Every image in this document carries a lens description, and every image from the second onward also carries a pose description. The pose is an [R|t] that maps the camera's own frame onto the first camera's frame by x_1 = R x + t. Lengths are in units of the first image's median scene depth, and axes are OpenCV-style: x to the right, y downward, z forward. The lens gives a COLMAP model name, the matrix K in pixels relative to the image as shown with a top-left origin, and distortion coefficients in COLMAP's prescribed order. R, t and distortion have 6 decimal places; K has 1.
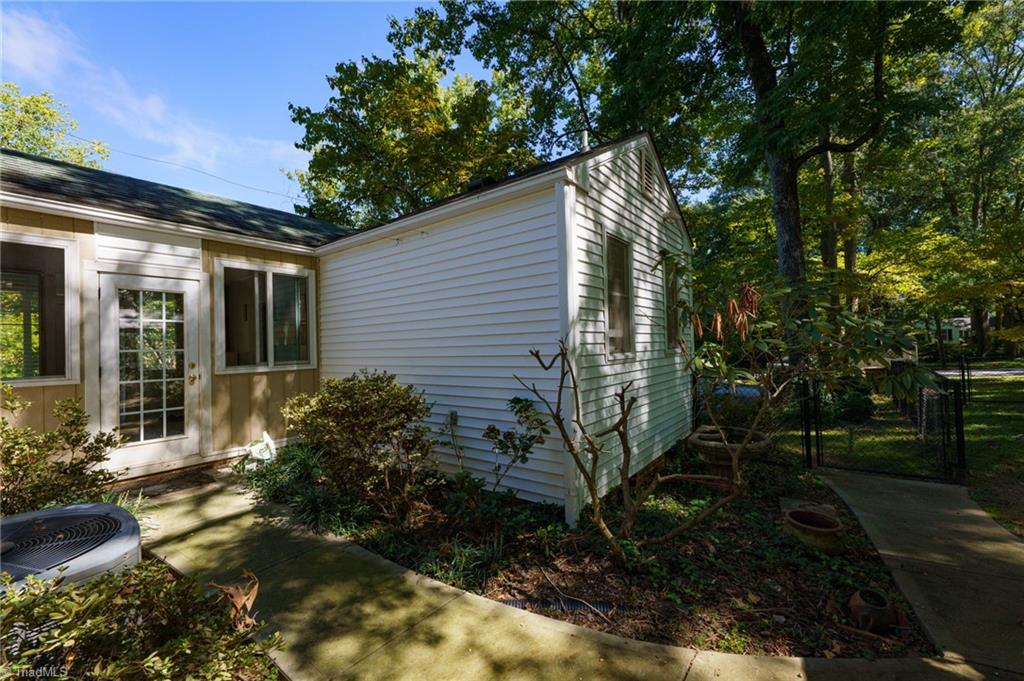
lens RADIAL K [[412.6, 0, 504.6], [0, 412.6, 342.3], [0, 0, 1]] dist [0.008720, -0.000116]
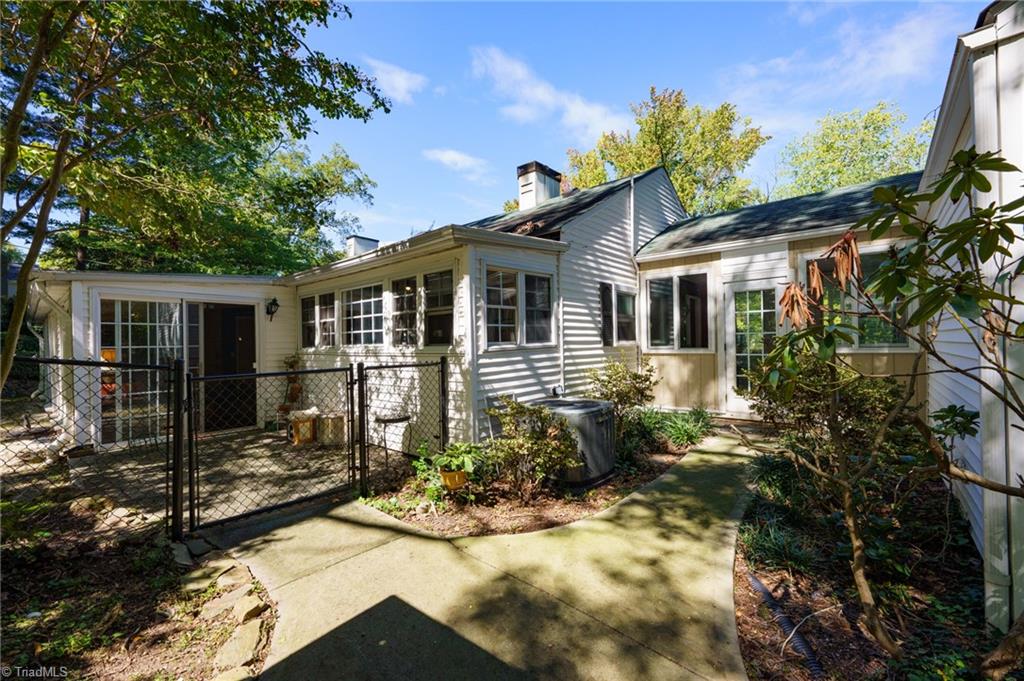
lens RADIAL K [[412.6, 0, 507.5], [0, 412.6, 337.0], [0, 0, 1]] dist [0.008720, -0.000116]
pose [[-0.068000, 0.013159, -0.997599, 0.688048], [0.028373, 0.999534, 0.011251, -0.005697], [0.997282, -0.027539, -0.068342, 0.305005]]
